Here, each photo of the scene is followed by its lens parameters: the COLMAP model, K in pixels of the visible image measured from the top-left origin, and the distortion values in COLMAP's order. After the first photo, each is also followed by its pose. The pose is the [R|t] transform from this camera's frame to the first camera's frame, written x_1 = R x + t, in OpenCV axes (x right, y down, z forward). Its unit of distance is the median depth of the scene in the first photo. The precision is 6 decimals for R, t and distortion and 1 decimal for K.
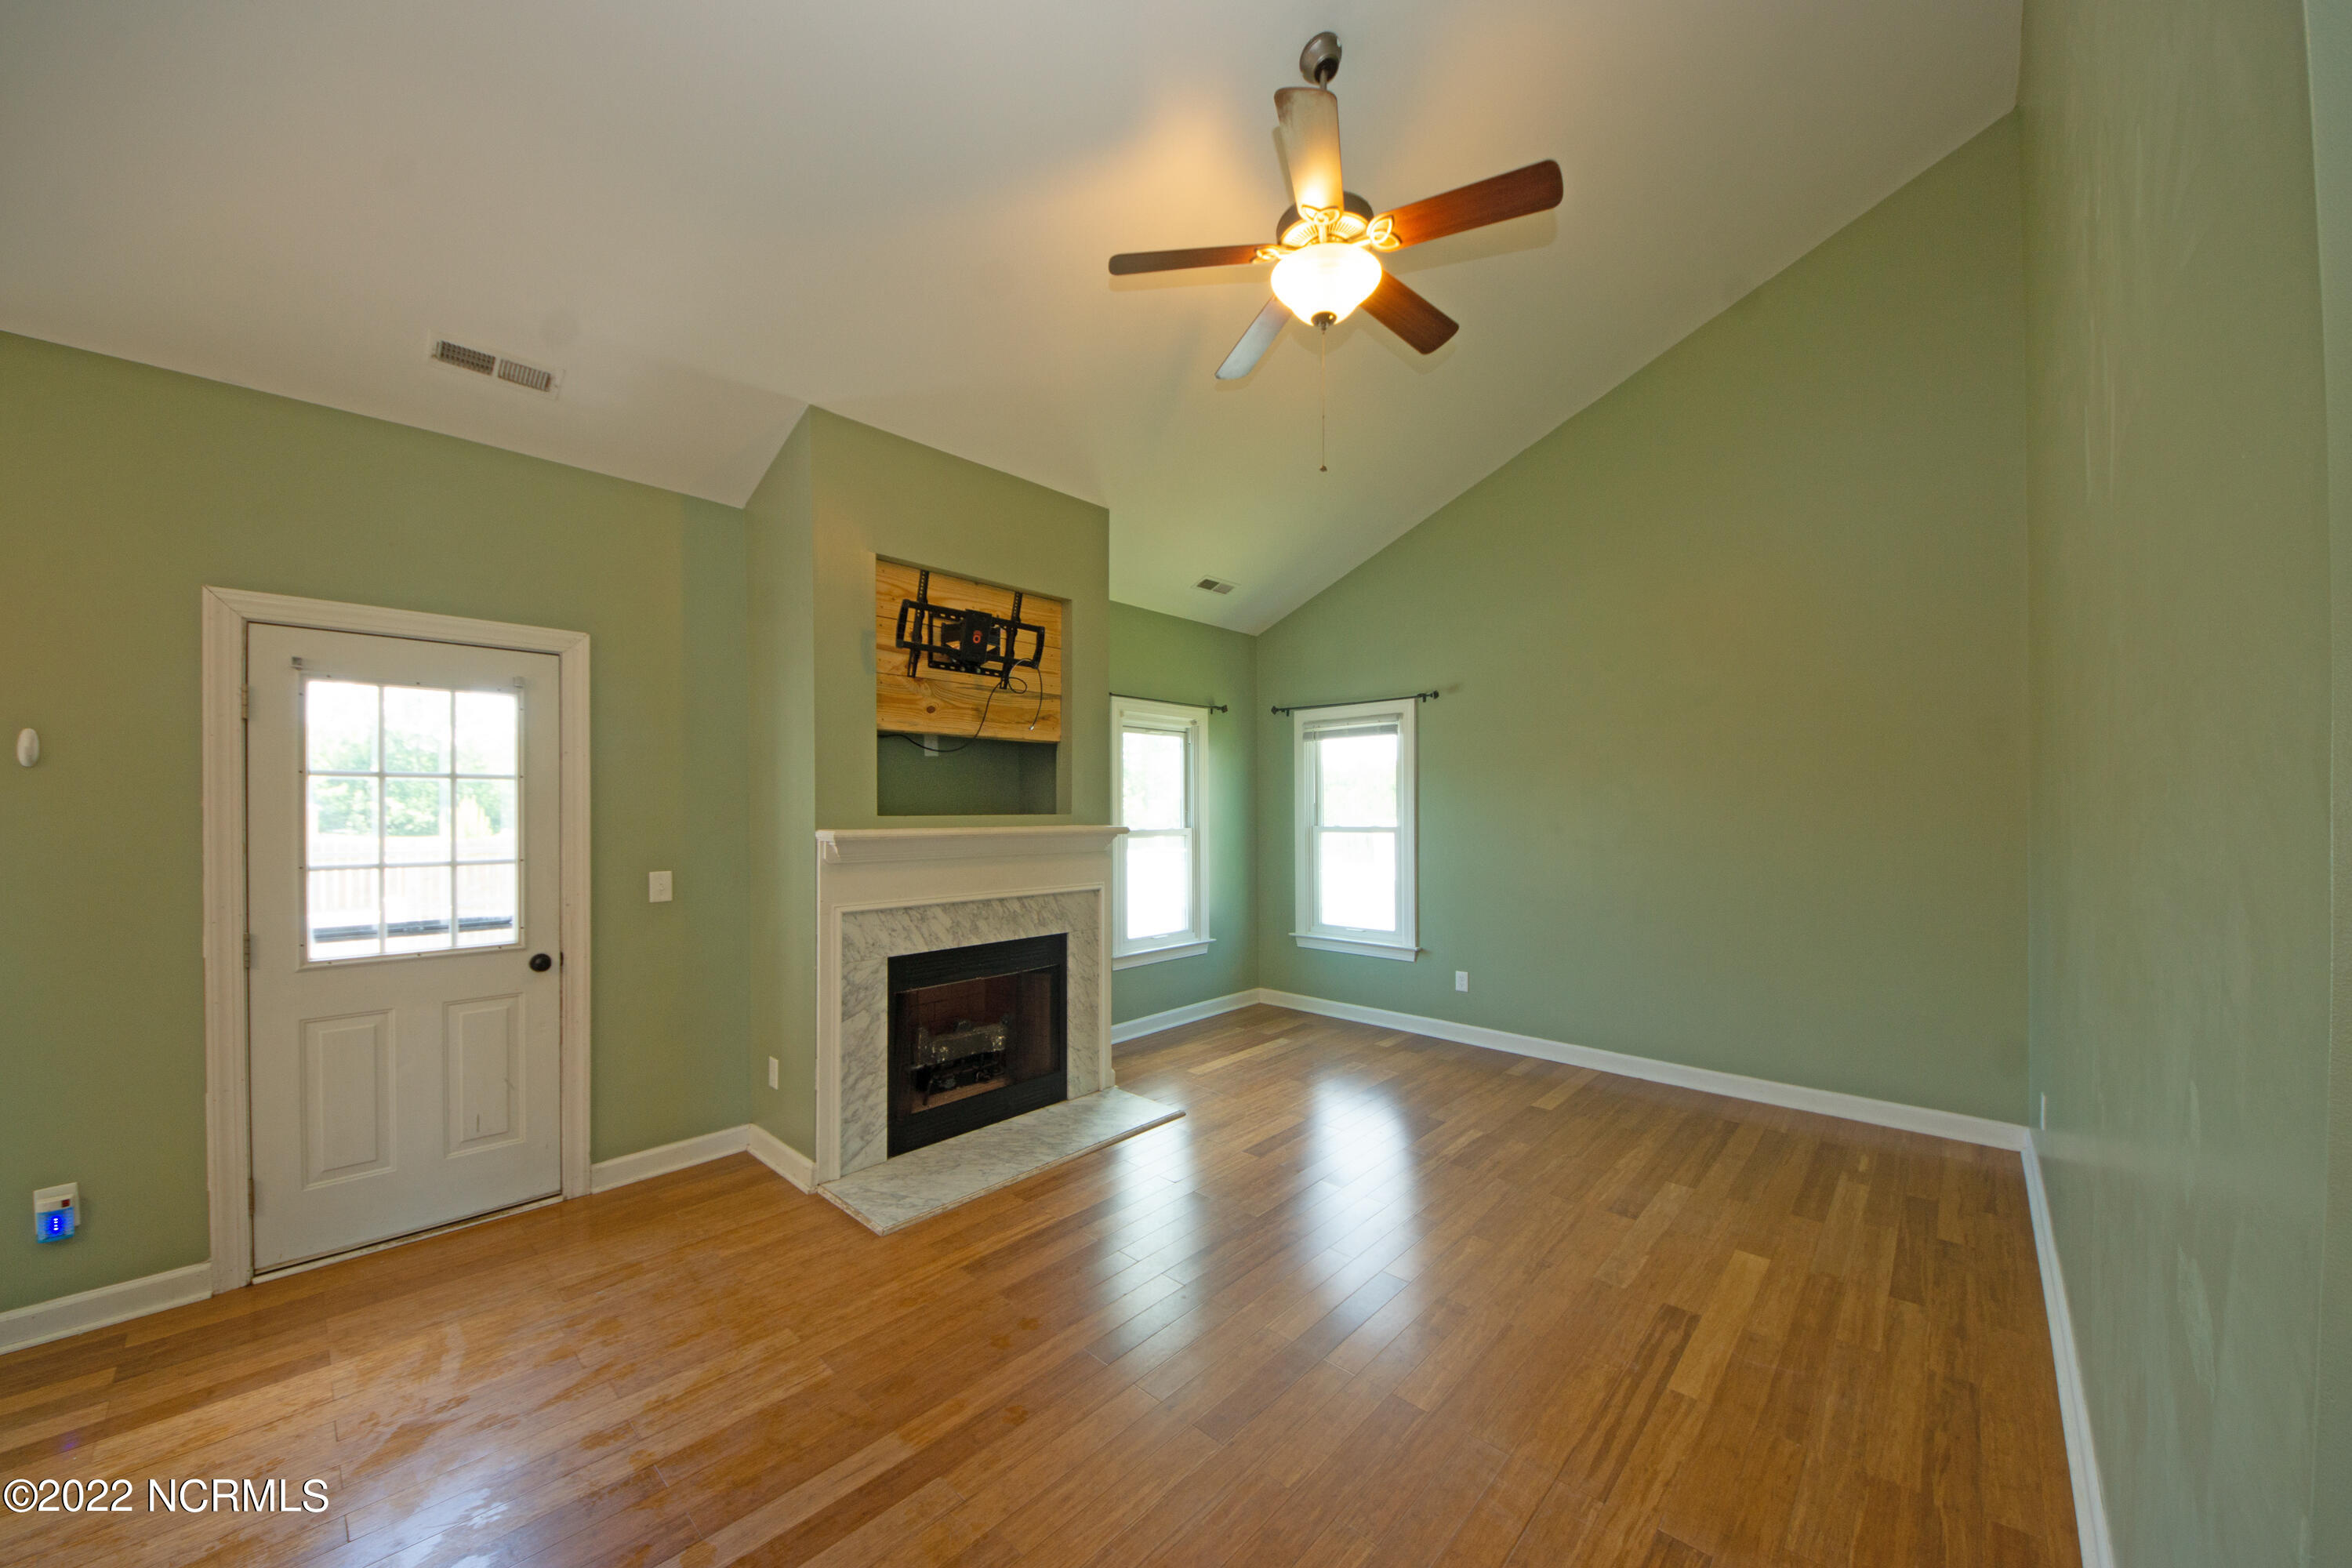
lens RADIAL K [[832.0, 0, 1163.5], [0, 832.0, 811.4], [0, 0, 1]] dist [0.016120, -0.010797]
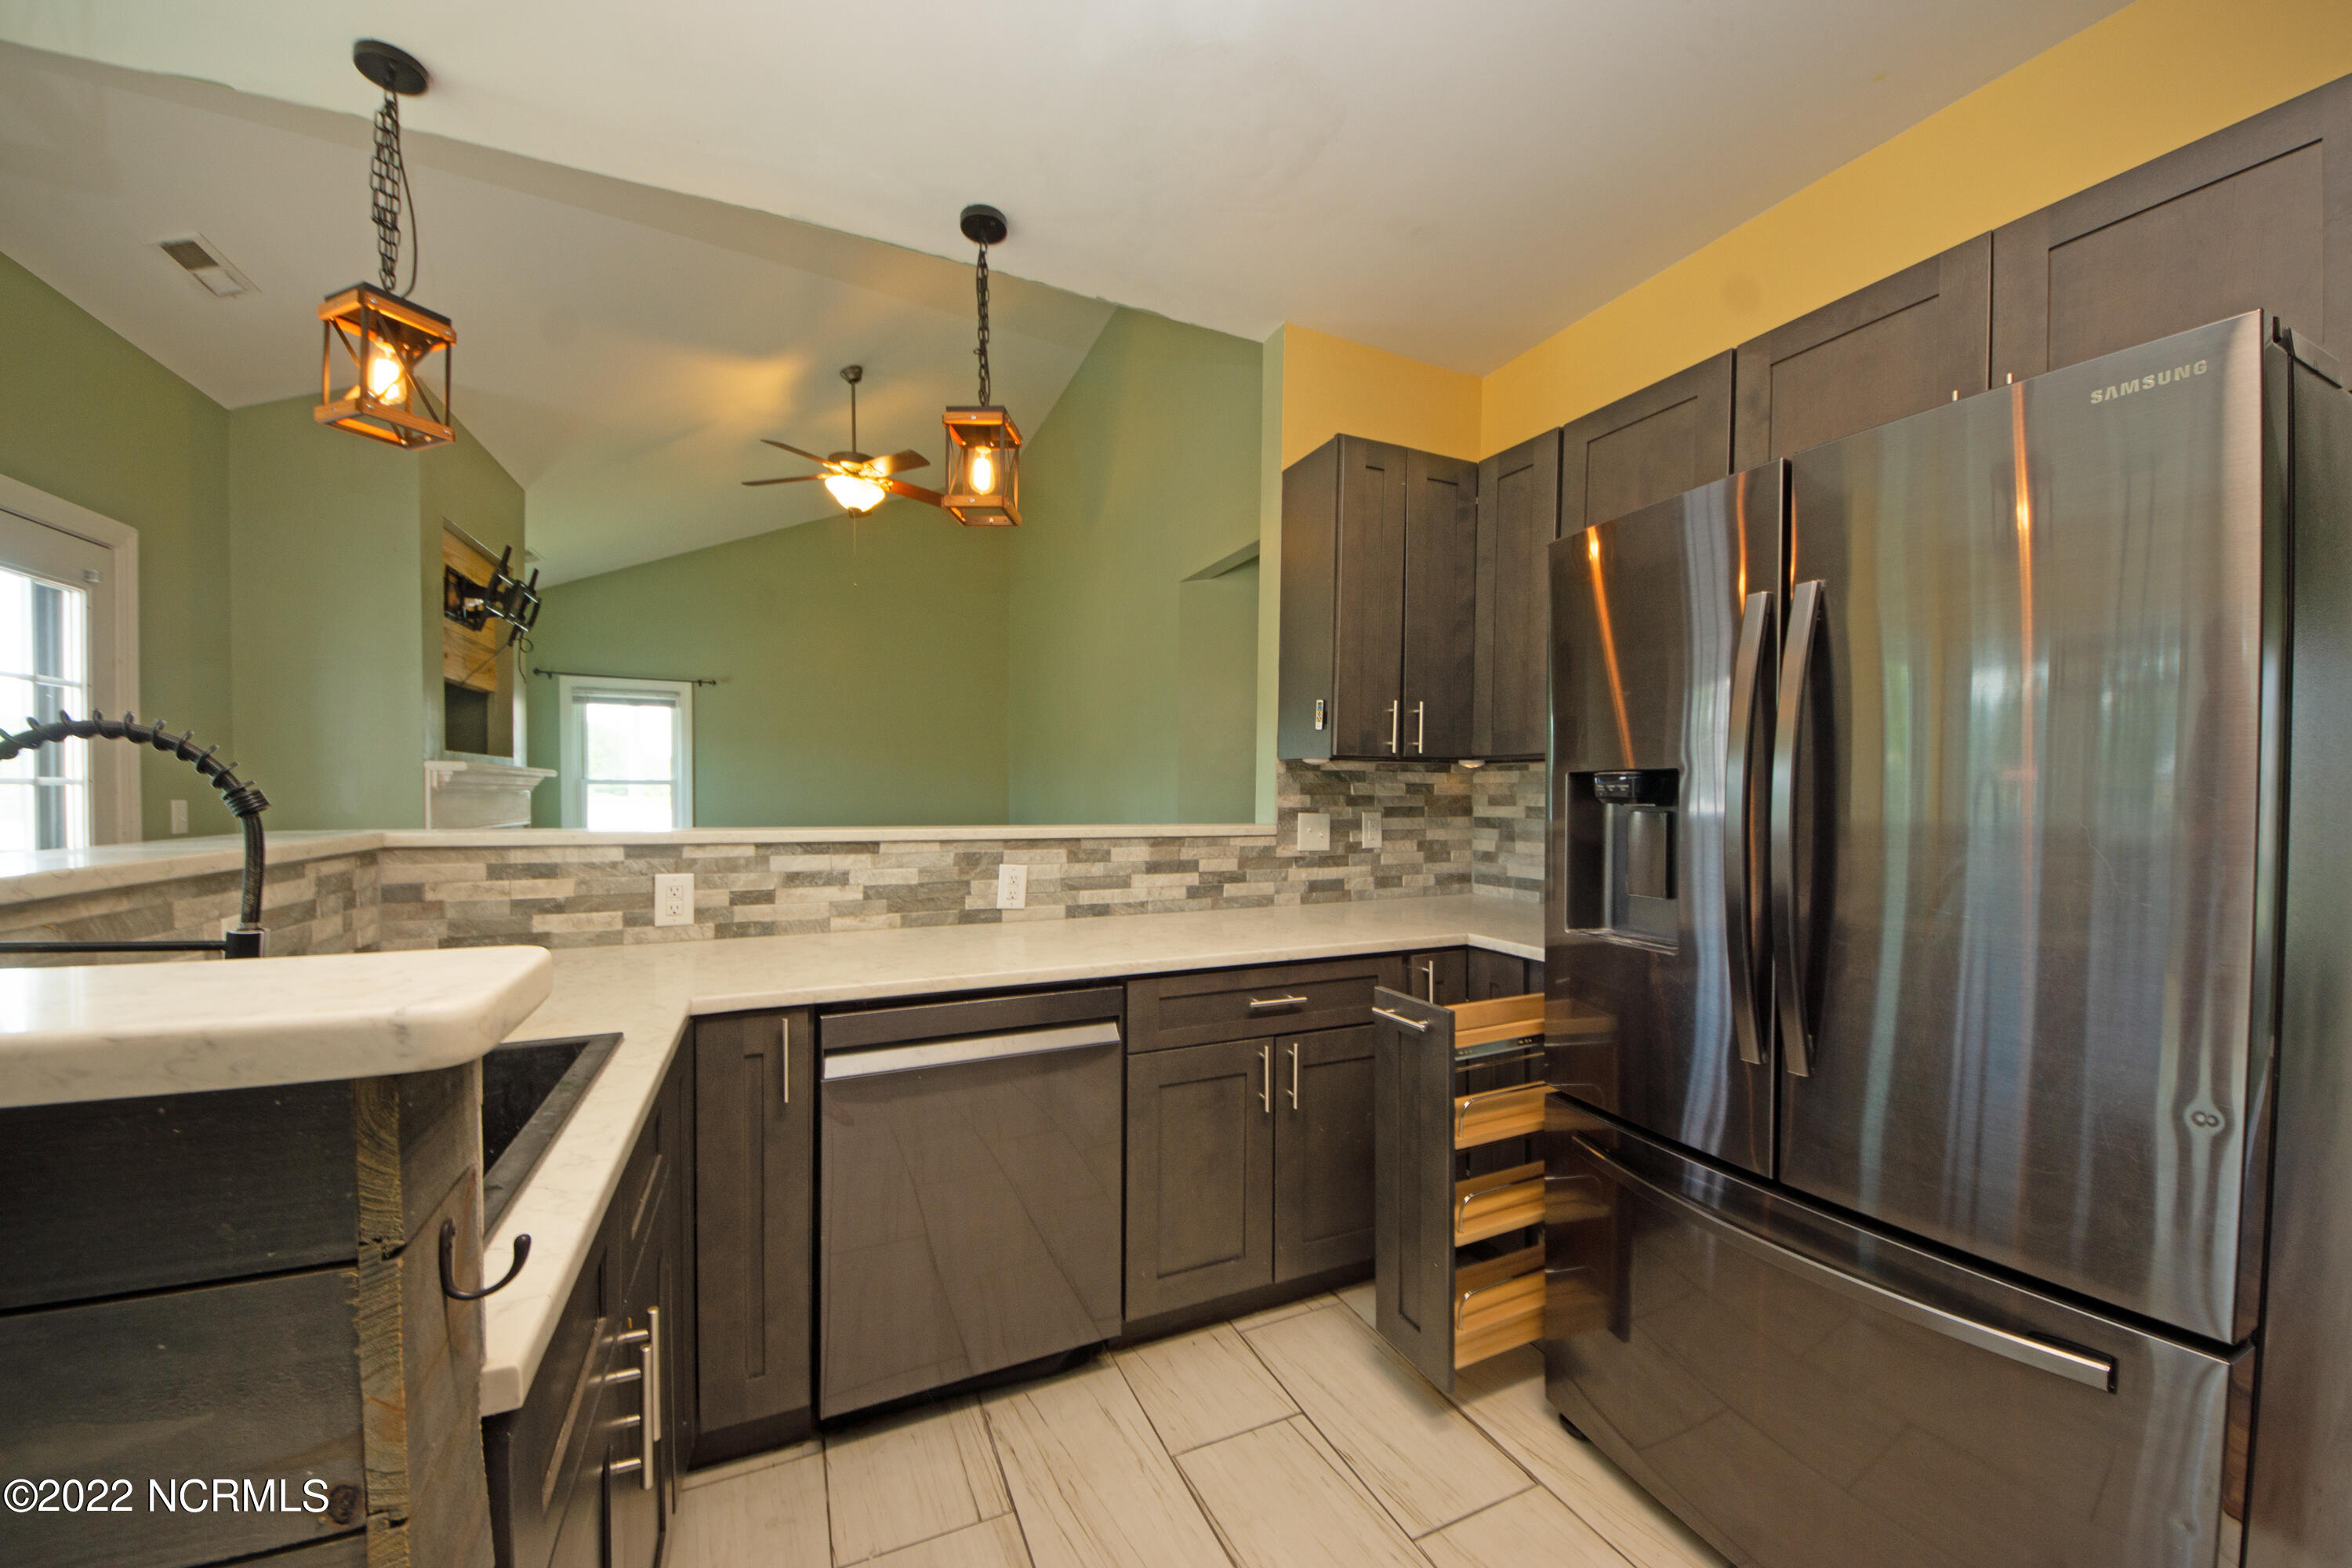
lens RADIAL K [[841.1, 0, 1157.9], [0, 841.1, 811.8], [0, 0, 1]] dist [0.032923, -0.018957]
pose [[0.403766, -0.017012, 0.914704, -0.921091], [-0.003617, 0.999790, 0.020191, 0.058604], [-0.914855, -0.011461, 0.403619, -0.321834]]
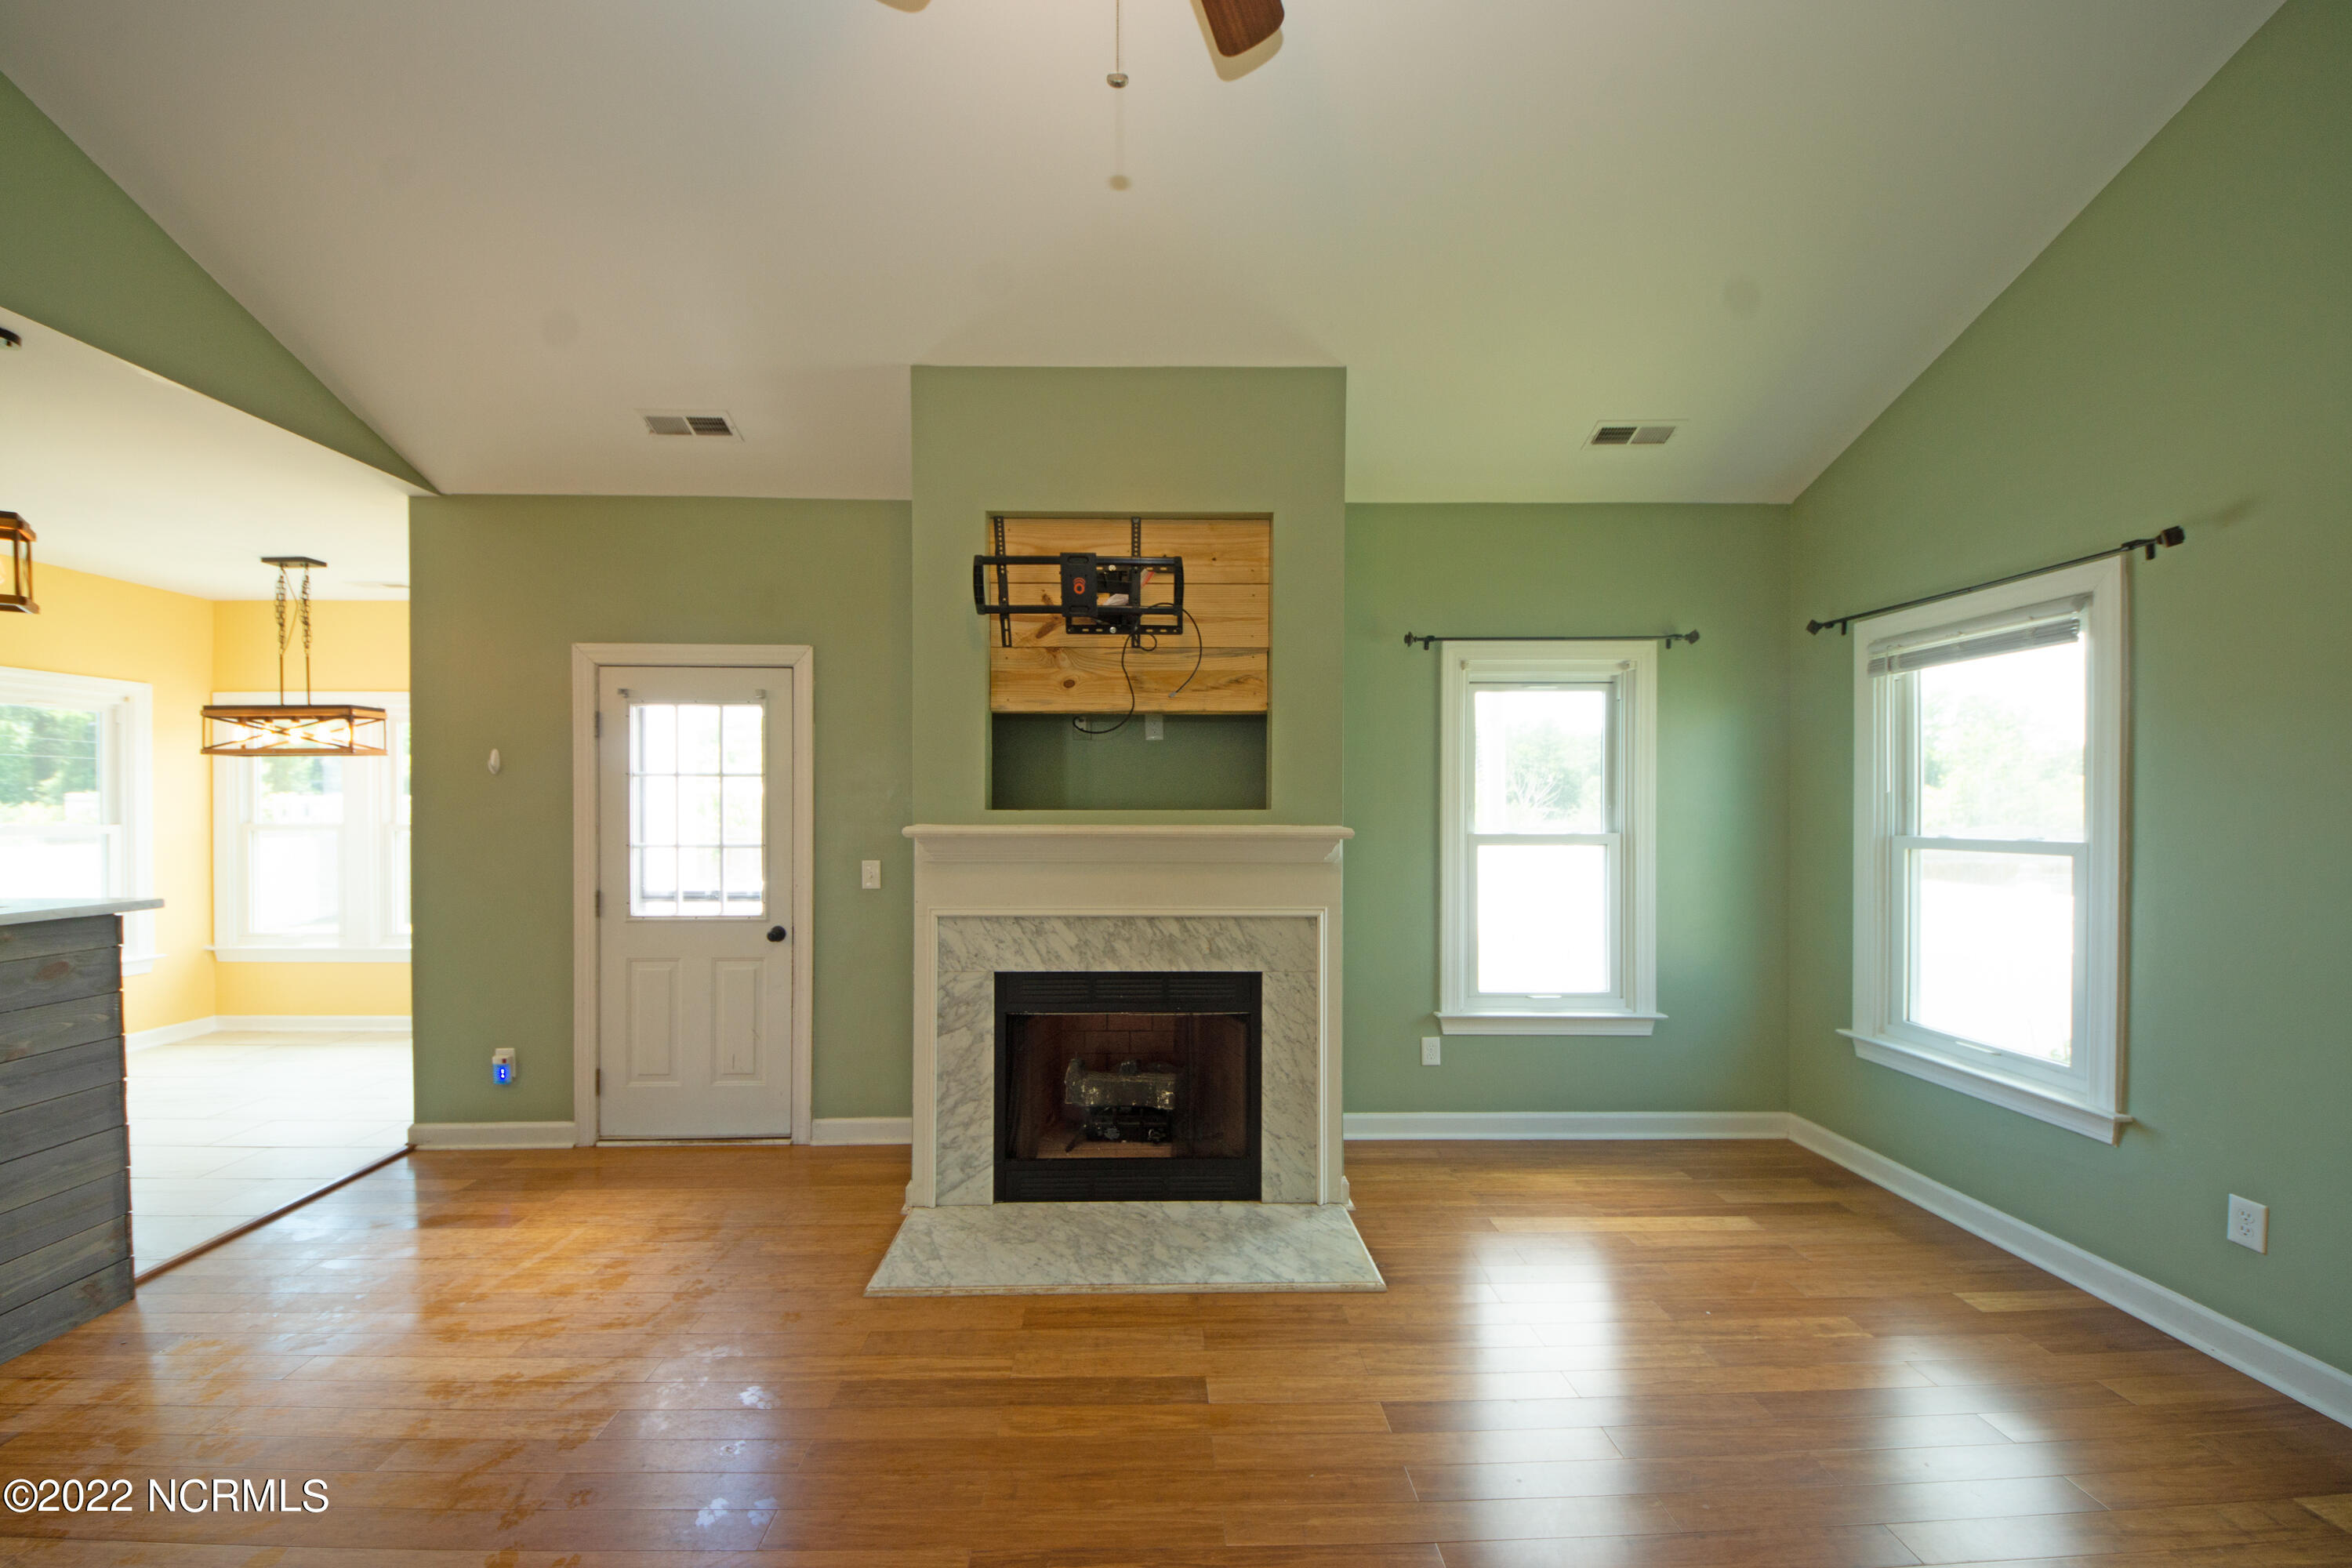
lens RADIAL K [[841.1, 0, 1157.9], [0, 841.1, 811.8], [0, 0, 1]] dist [0.032923, -0.018957]
pose [[0.701301, 0.009353, -0.712804, 0.382801], [-0.003478, 0.999947, 0.009699, -0.001775], [0.712857, -0.004323, 0.701296, 0.460130]]
